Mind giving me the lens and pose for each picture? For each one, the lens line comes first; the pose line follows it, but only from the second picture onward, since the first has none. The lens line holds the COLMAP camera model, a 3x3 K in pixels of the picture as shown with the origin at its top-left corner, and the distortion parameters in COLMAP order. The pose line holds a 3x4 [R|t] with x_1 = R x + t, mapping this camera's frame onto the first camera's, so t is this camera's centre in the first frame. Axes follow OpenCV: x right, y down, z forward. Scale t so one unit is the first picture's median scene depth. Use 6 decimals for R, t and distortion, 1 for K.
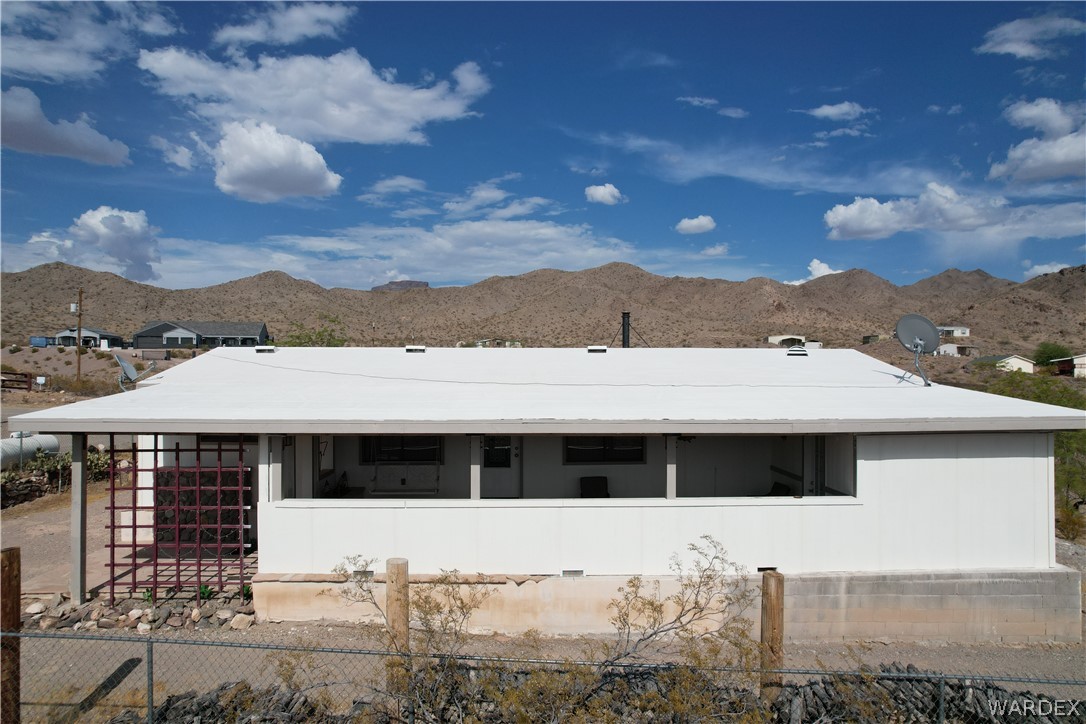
lens RADIAL K [[695.9, 0, 540.9], [0, 695.9, 365.9], [0, 0, 1]] dist [-0.086412, 0.084225]
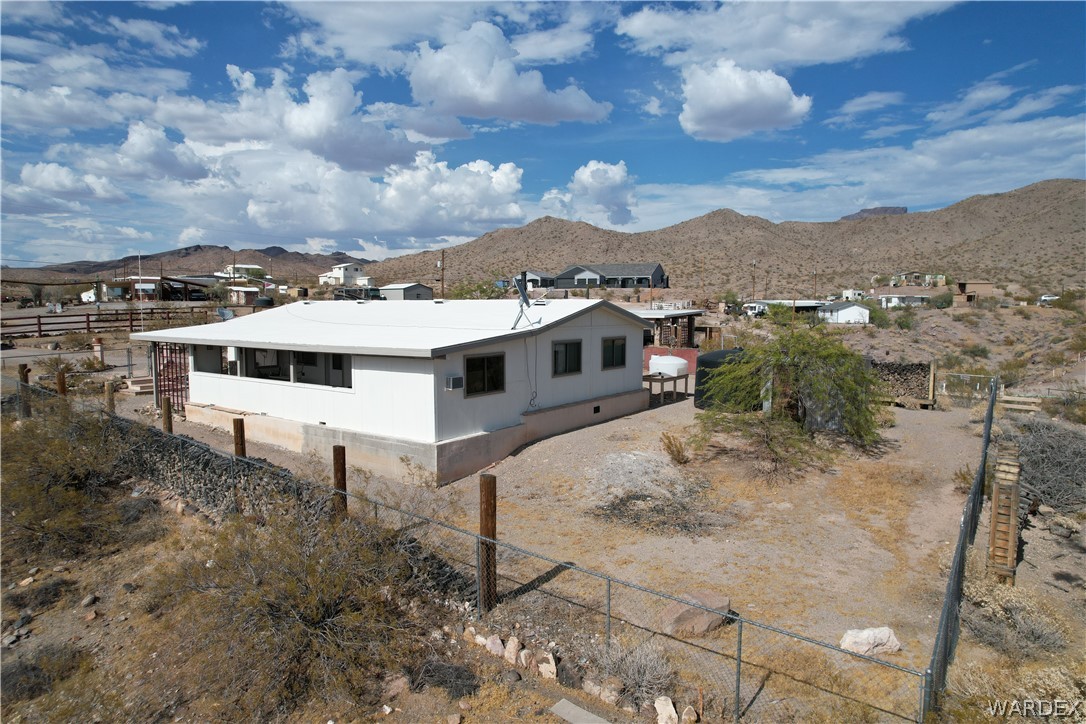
lens RADIAL K [[695.9, 0, 540.9], [0, 695.9, 365.9], [0, 0, 1]] dist [-0.086412, 0.084225]
pose [[0.795047, 0.051661, -0.604343, 1.935792], [0.005317, 0.995734, 0.092114, -0.033849], [0.606524, -0.076449, 0.791381, -0.132356]]
